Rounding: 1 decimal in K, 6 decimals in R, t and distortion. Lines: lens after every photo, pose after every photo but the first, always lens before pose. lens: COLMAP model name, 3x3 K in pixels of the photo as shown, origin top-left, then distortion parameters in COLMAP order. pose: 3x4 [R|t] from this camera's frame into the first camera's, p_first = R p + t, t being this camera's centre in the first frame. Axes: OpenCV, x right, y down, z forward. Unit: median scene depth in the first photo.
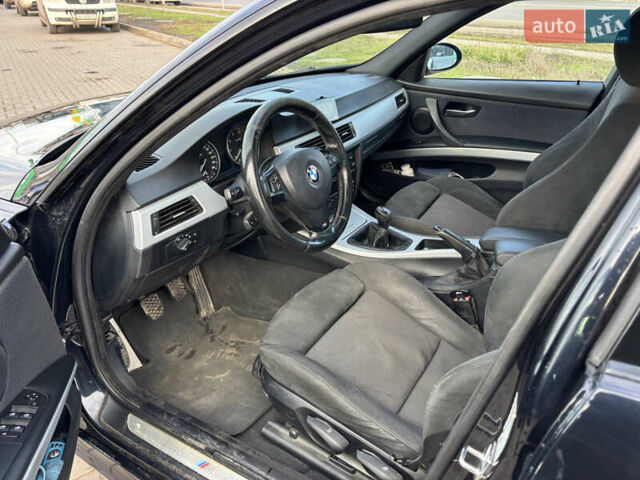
lens RADIAL K [[474.0, 0, 318.6], [0, 474.0, 237.4], [0, 0, 1]] dist [0.004032, 0.001064]
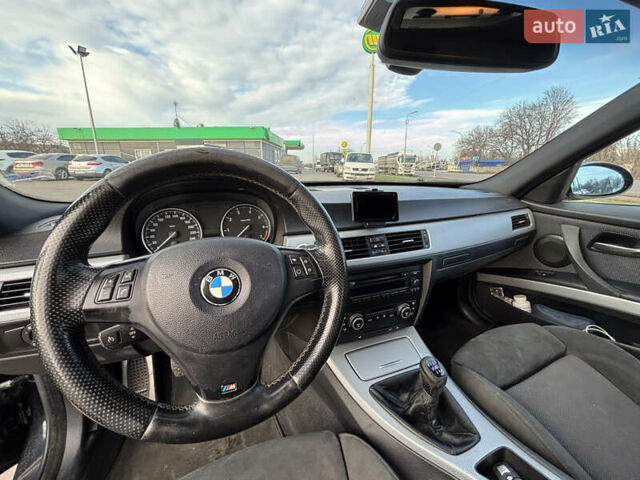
lens RADIAL K [[254.4, 0, 320.0], [0, 254.4, 240.0], [0, 0, 1]] dist [0.002525, 0.000174]
pose [[0.829392, 0.175961, -0.530233, 0.118781], [-0.281705, 0.951332, -0.124938, -0.097041], [0.482443, 0.252992, 0.838596, 0.439618]]
